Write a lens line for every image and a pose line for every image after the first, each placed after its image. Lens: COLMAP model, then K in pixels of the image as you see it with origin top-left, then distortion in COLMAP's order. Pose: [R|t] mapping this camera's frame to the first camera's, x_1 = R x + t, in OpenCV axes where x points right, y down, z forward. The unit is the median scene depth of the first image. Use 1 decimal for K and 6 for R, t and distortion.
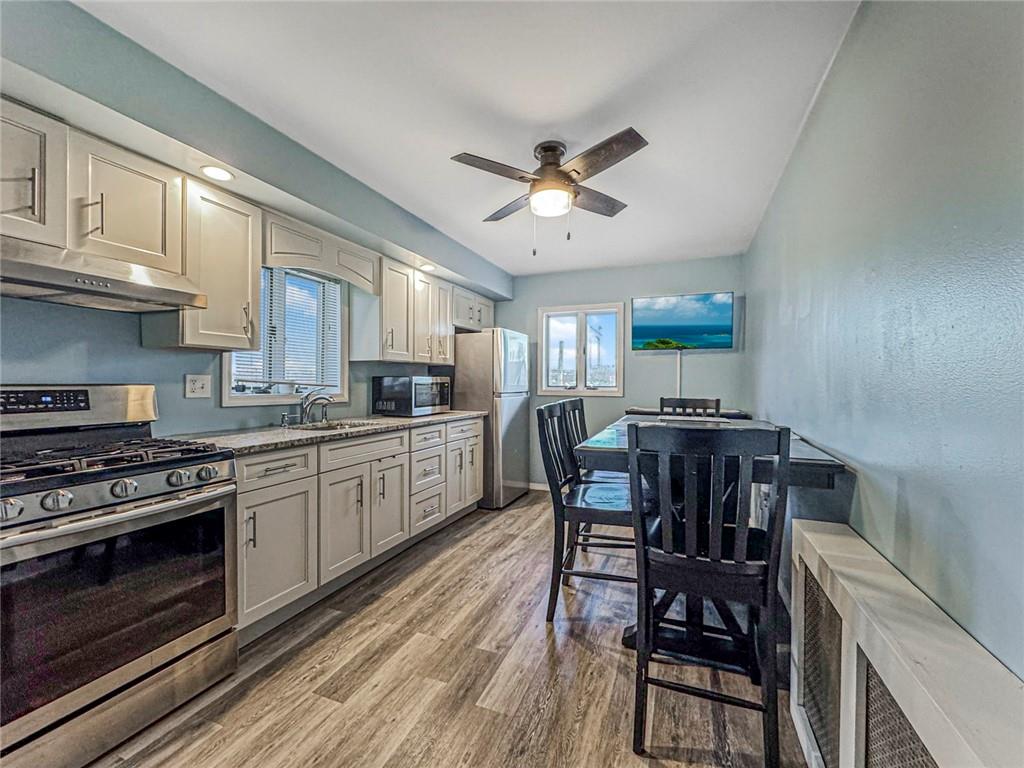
lens RADIAL K [[449.4, 0, 510.7], [0, 449.4, 387.3], [0, 0, 1]] dist [-0.001657, -0.000285]
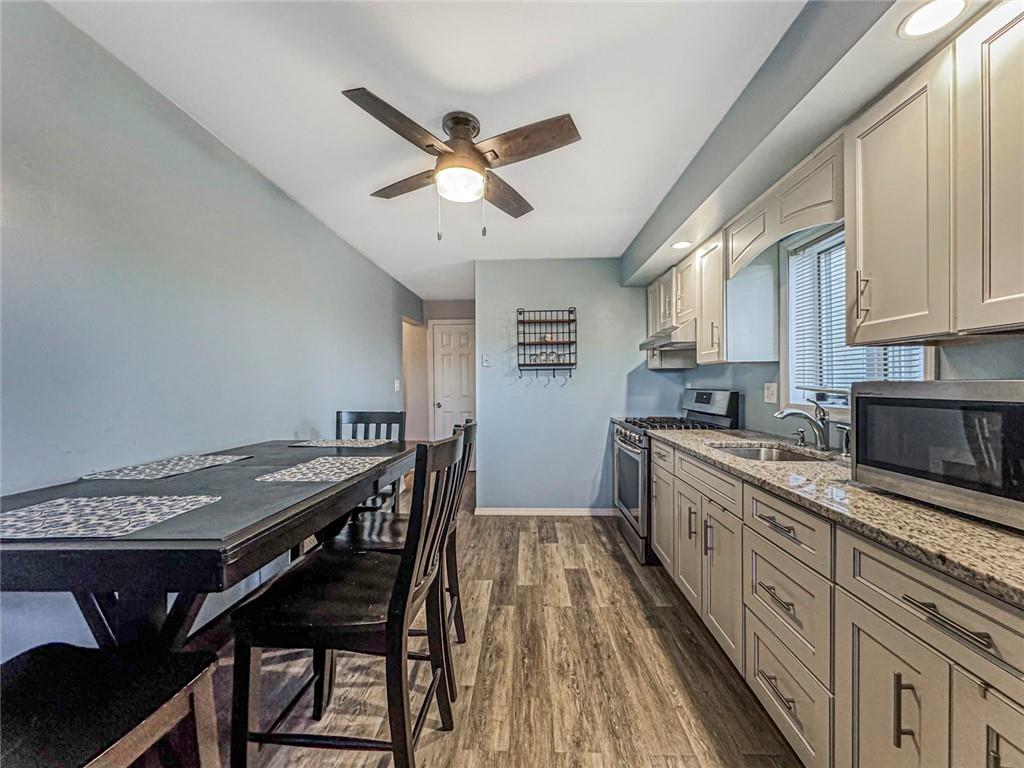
lens RADIAL K [[449.4, 0, 510.7], [0, 449.4, 387.3], [0, 0, 1]] dist [-0.001657, -0.000285]
pose [[-0.948954, 0.003877, -0.315390, 0.279651], [-0.000129, 0.999920, 0.012681, -0.030136], [0.315414, 0.012075, -0.948877, 1.879405]]
